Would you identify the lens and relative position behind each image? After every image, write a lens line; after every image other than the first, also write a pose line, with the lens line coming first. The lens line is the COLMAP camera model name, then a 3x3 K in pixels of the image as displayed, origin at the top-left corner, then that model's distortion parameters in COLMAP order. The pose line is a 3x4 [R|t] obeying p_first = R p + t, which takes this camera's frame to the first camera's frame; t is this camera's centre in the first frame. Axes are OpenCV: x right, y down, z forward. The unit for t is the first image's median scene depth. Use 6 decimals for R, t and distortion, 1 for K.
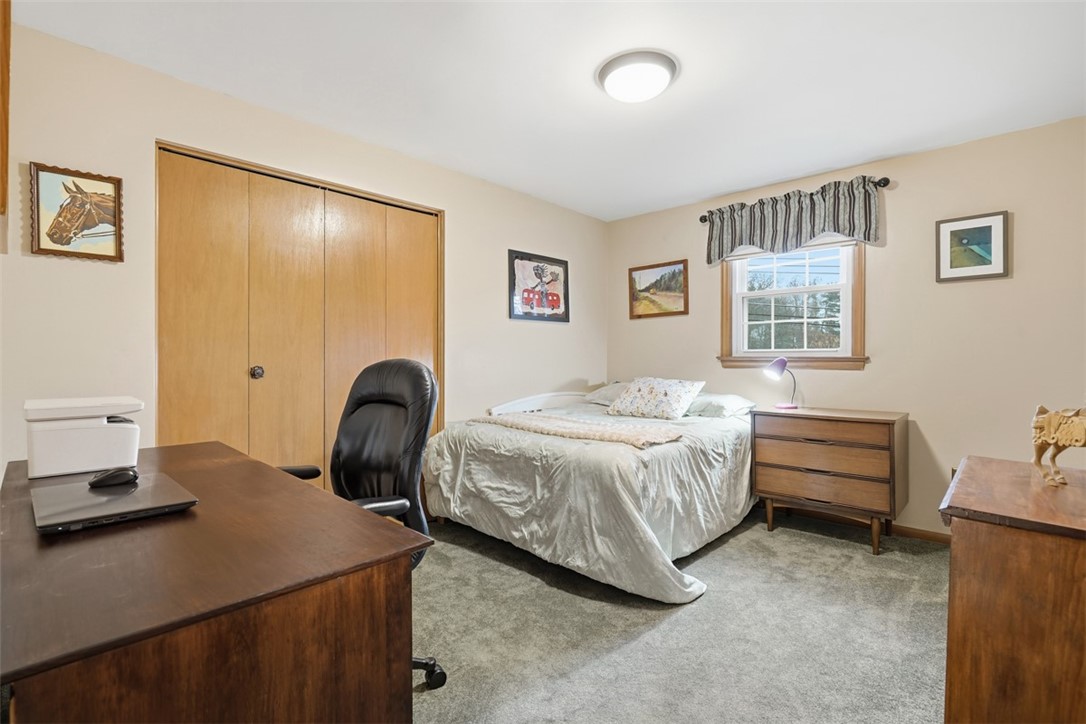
lens RADIAL K [[497.3, 0, 543.0], [0, 497.3, 362.3], [0, 0, 1]] dist [-0.004841, 0.001456]
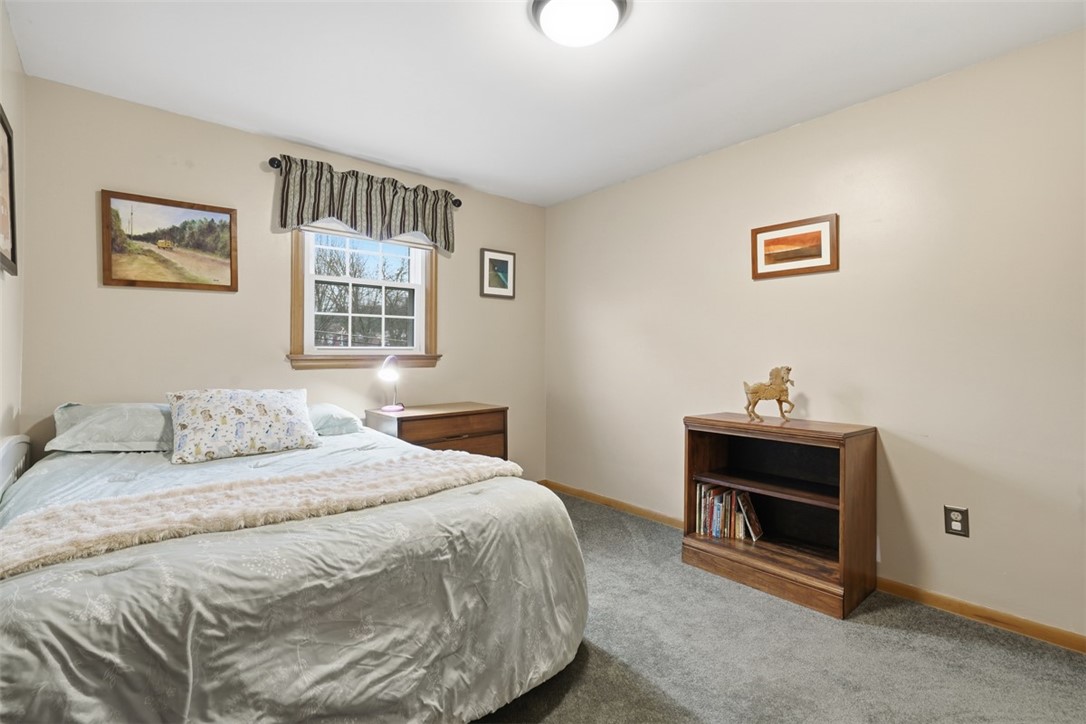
lens RADIAL K [[497.3, 0, 545.3], [0, 497.3, 350.4], [0, 0, 1]] dist [-0.004841, 0.001456]
pose [[0.111944, 0.005135, 0.993701, -0.411487], [0.008902, 0.999941, -0.006170, -0.011785], [-0.993675, 0.009537, 0.111892, 0.640973]]
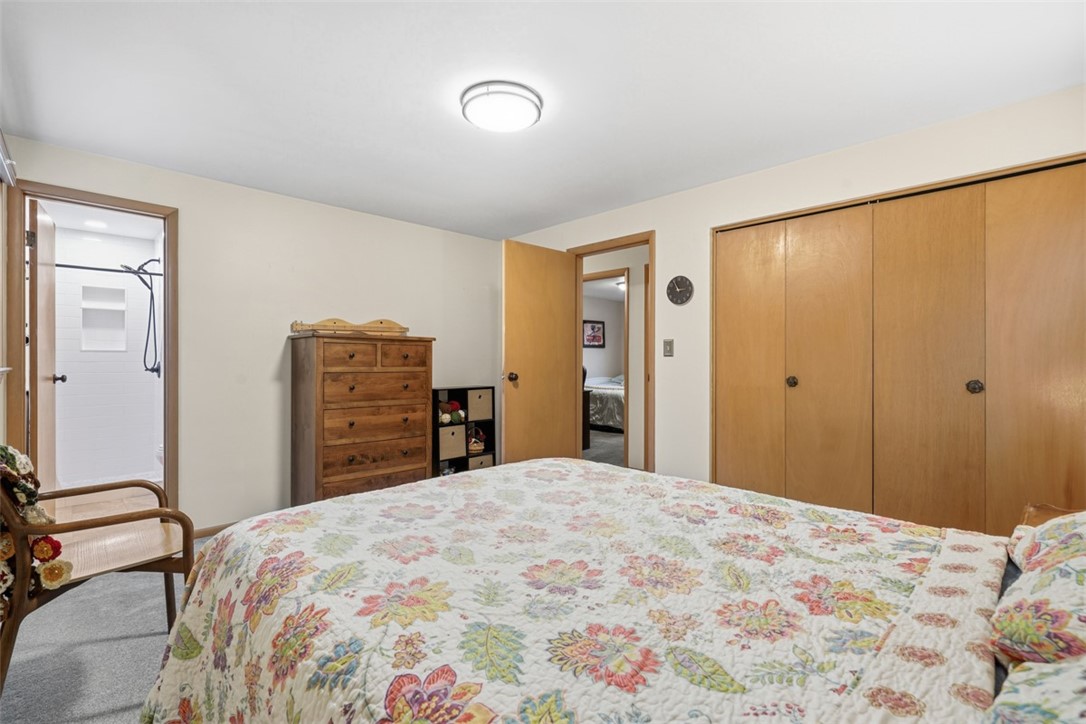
lens RADIAL K [[497.3, 0, 540.3], [0, 497.3, 368.3], [0, 0, 1]] dist [-0.004841, 0.001456]
pose [[0.998452, -0.005249, -0.055370, -0.152281], [0.004349, 0.999857, -0.016351, 0.061121], [0.055448, 0.016084, 0.998332, -1.648171]]
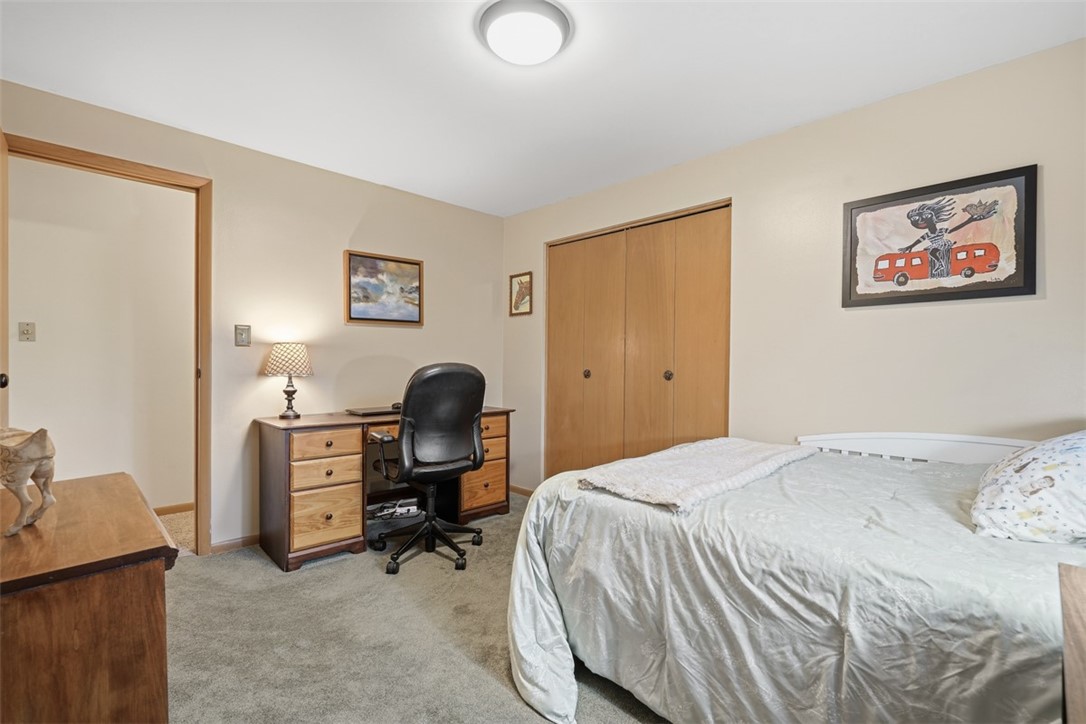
lens RADIAL K [[497.3, 0, 536.1], [0, 497.3, 364.9], [0, 0, 1]] dist [-0.004841, 0.001456]
pose [[-0.045378, 0.006020, -0.998952, 0.687031], [-0.017167, 0.999829, 0.006805, -0.010410], [0.998822, 0.017458, -0.045267, 0.696744]]
